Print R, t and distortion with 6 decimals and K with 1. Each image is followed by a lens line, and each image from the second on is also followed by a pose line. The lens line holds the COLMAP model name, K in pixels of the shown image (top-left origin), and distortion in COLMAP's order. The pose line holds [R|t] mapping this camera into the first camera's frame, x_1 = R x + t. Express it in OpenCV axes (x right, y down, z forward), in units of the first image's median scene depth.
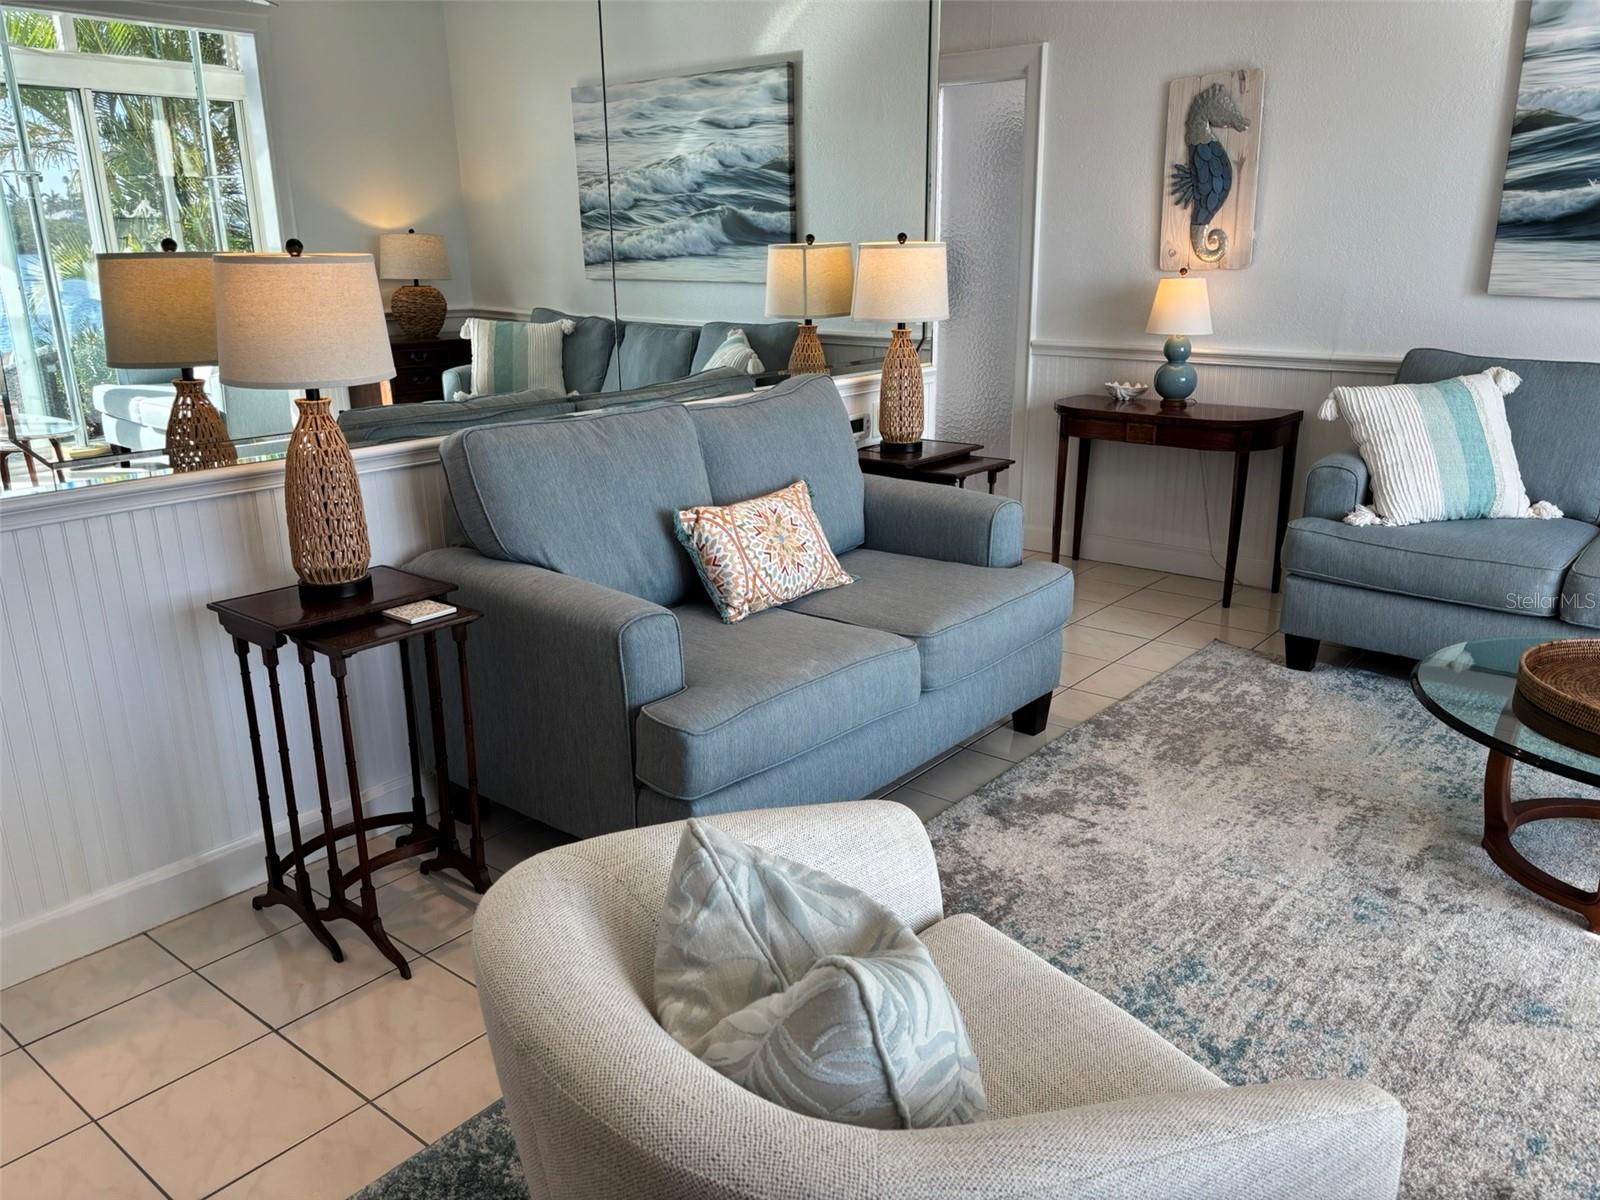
lens RADIAL K [[1216.4, 0, 797.8], [0, 1216.4, 614.9], [0, 0, 1]] dist [0.050473, -0.035193]
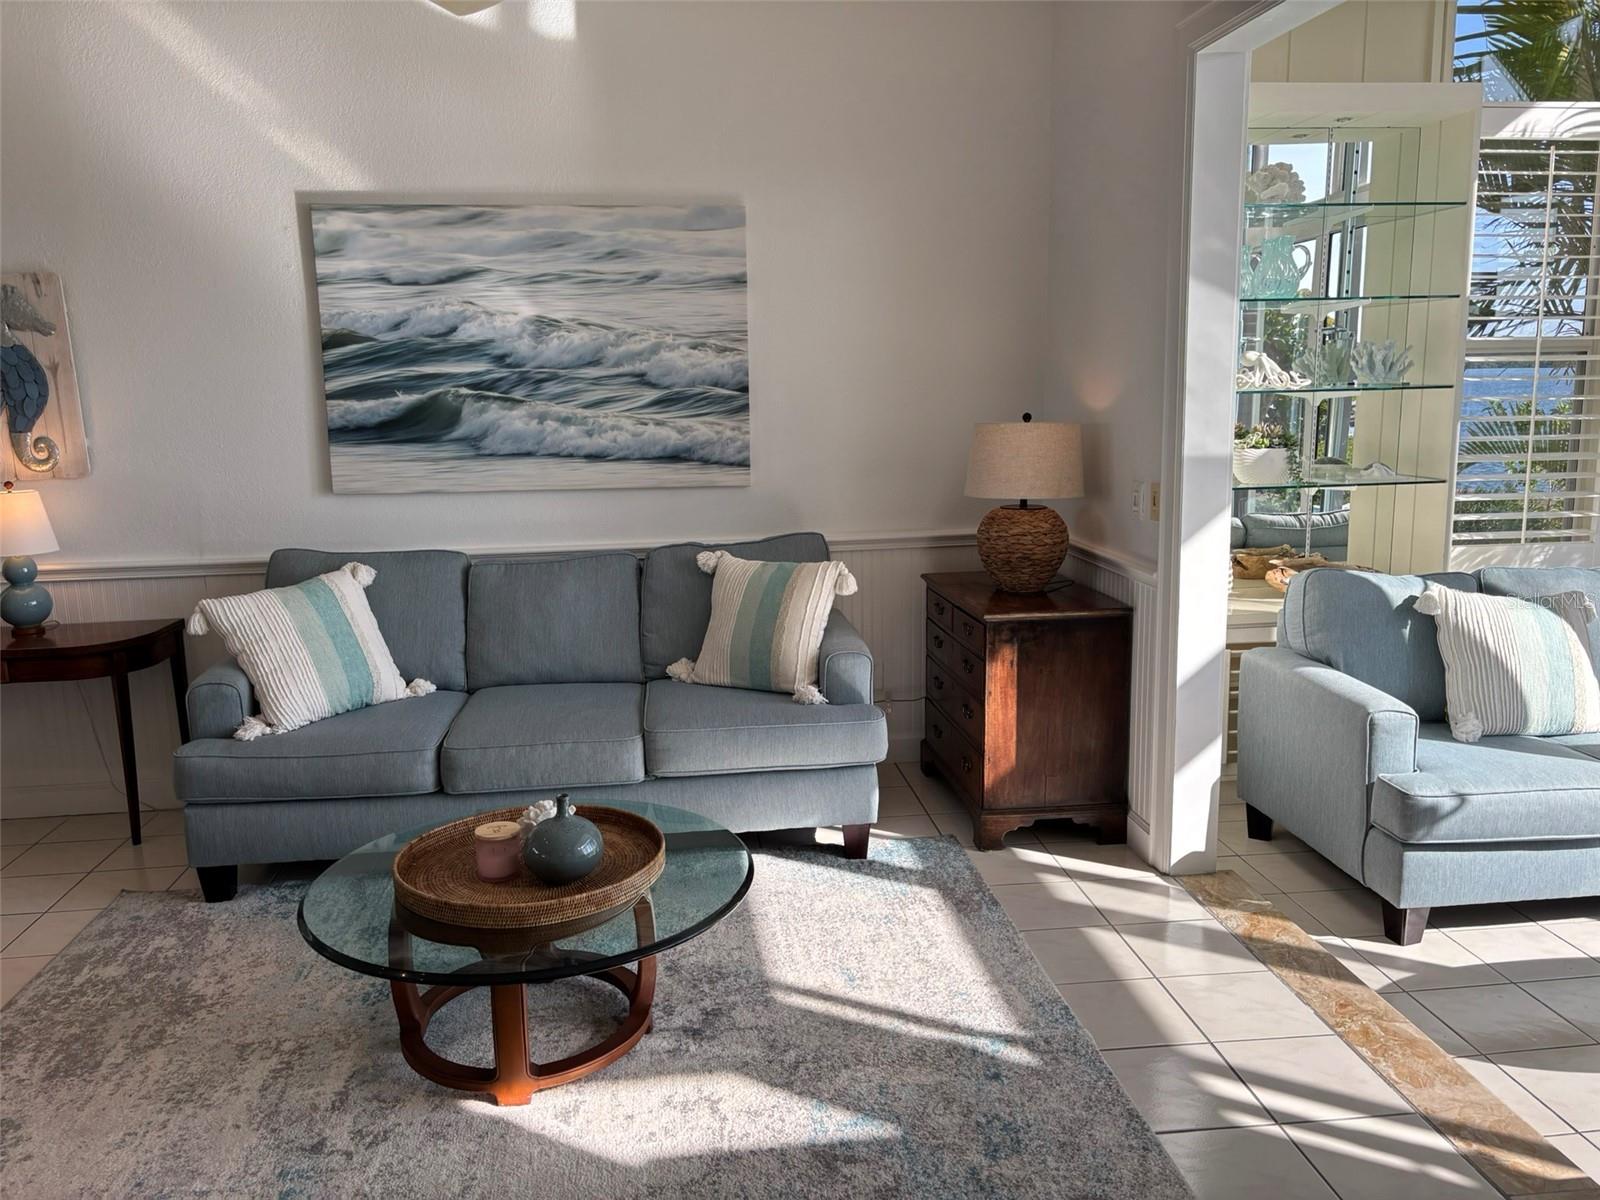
lens RADIAL K [[1216.4, 0, 793.8], [0, 1216.4, 584.3], [0, 0, 1]] dist [0.050473, -0.035193]
pose [[0.697600, -0.130110, 0.704575, 0.086820], [0.225314, 0.973322, -0.043345, -0.051973], [-0.680139, 0.188988, 0.708304, -0.006535]]
